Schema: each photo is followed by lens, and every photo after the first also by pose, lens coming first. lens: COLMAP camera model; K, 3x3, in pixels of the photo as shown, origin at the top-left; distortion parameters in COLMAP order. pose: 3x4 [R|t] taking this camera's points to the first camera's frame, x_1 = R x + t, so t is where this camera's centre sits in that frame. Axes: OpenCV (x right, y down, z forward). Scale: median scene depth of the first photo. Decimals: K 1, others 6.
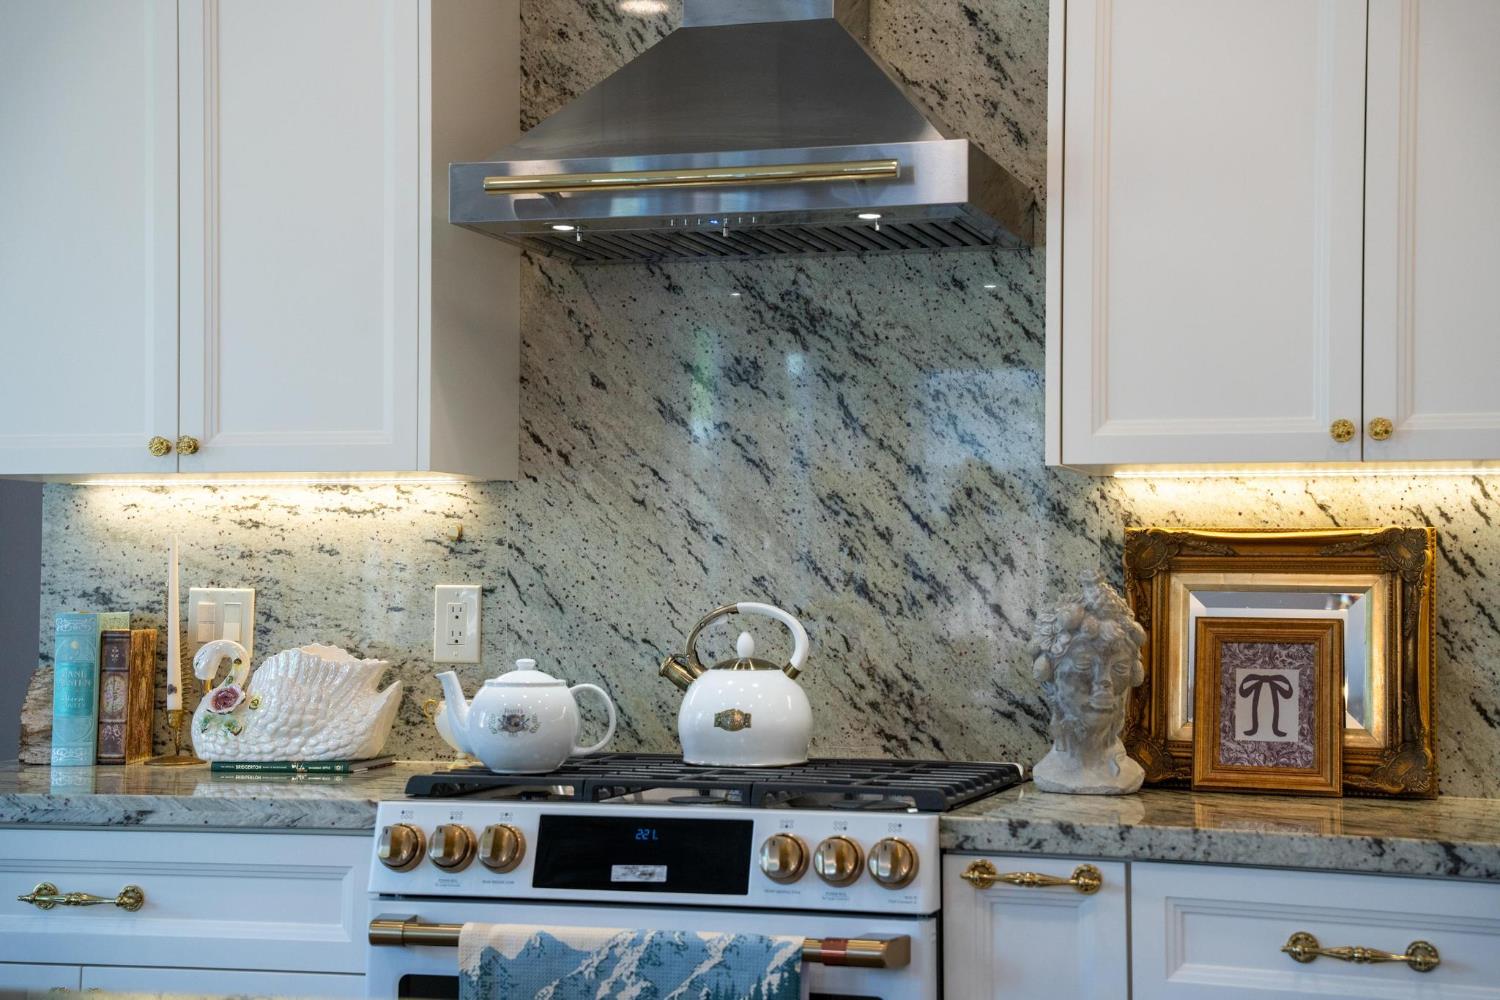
lens RADIAL K [[2440.8, 0, 749.8], [0, 2440.8, 498.7], [0, 0, 1]] dist [0.350469, 0.000000]
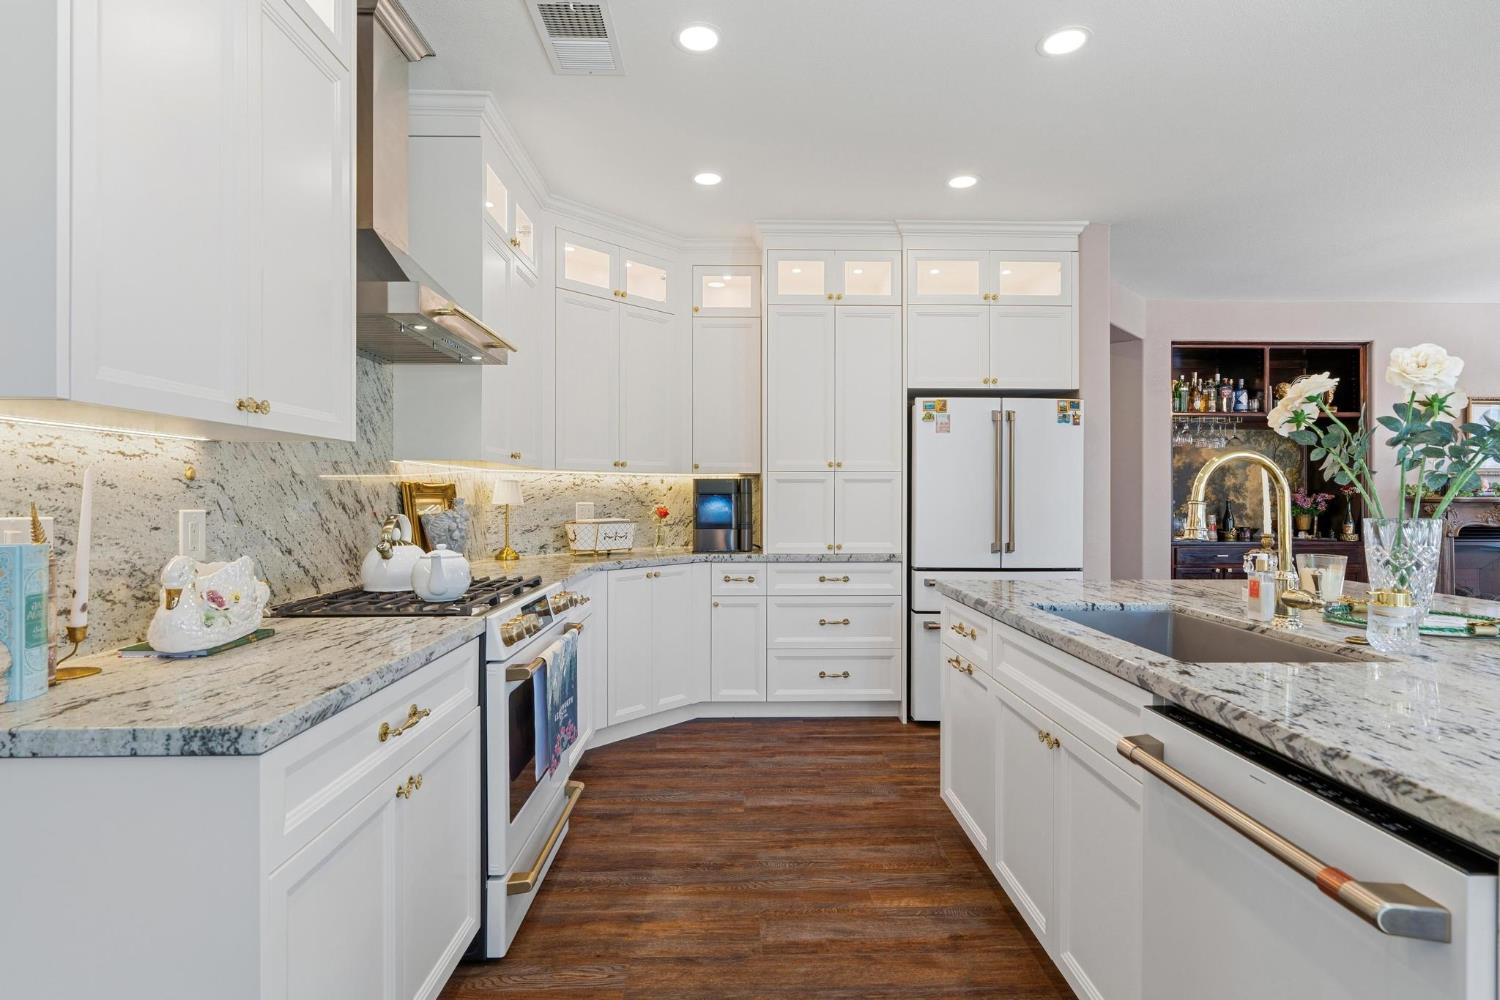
lens RADIAL K [[737.5, 0, 748.5], [0, 737.5, 495.8], [0, 0, 1]] dist [0.000019, -0.000434]
pose [[-0.314722, -0.003709, 0.949177, -0.648483], [-0.034649, 0.999371, -0.007584, 0.018872], [-0.948551, -0.035275, -0.314653, 0.835436]]
